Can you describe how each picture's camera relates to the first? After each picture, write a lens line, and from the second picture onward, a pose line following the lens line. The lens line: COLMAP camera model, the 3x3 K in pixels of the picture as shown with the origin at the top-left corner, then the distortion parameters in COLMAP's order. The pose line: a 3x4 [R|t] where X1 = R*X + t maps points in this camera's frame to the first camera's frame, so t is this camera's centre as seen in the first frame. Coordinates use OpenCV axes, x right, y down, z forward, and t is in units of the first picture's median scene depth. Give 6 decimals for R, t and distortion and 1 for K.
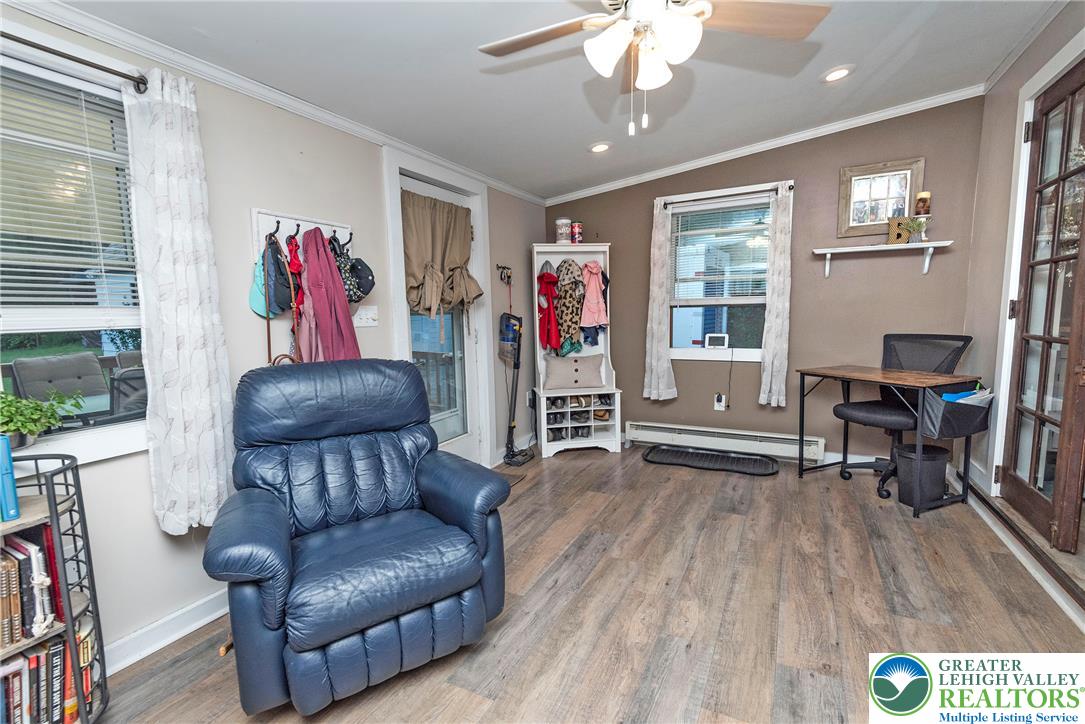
lens RADIAL K [[474.3, 0, 542.5], [0, 474.3, 362.0], [0, 0, 1]] dist [-0.000493, -0.000082]
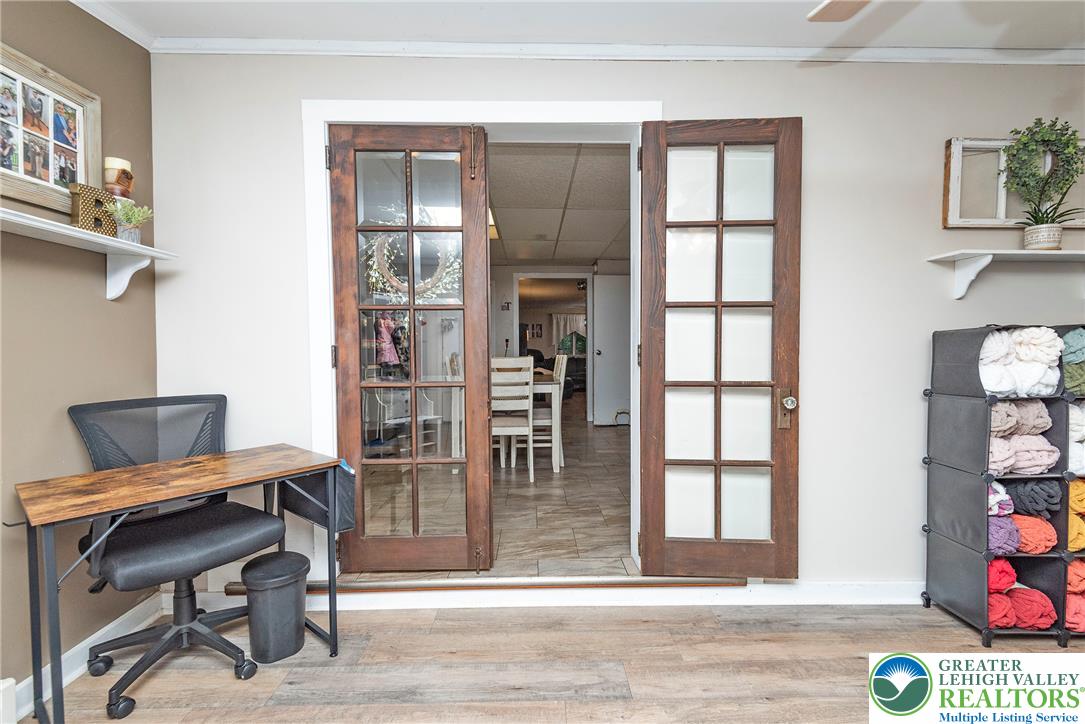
lens RADIAL K [[474.3, 0, 542.5], [0, 474.3, 362.0], [0, 0, 1]] dist [-0.000493, -0.000082]
pose [[-0.483308, -0.002601, 0.875446, 0.029735], [0.105553, 0.992527, 0.061221, -0.088443], [-0.869064, 0.121994, -0.479422, 0.838894]]
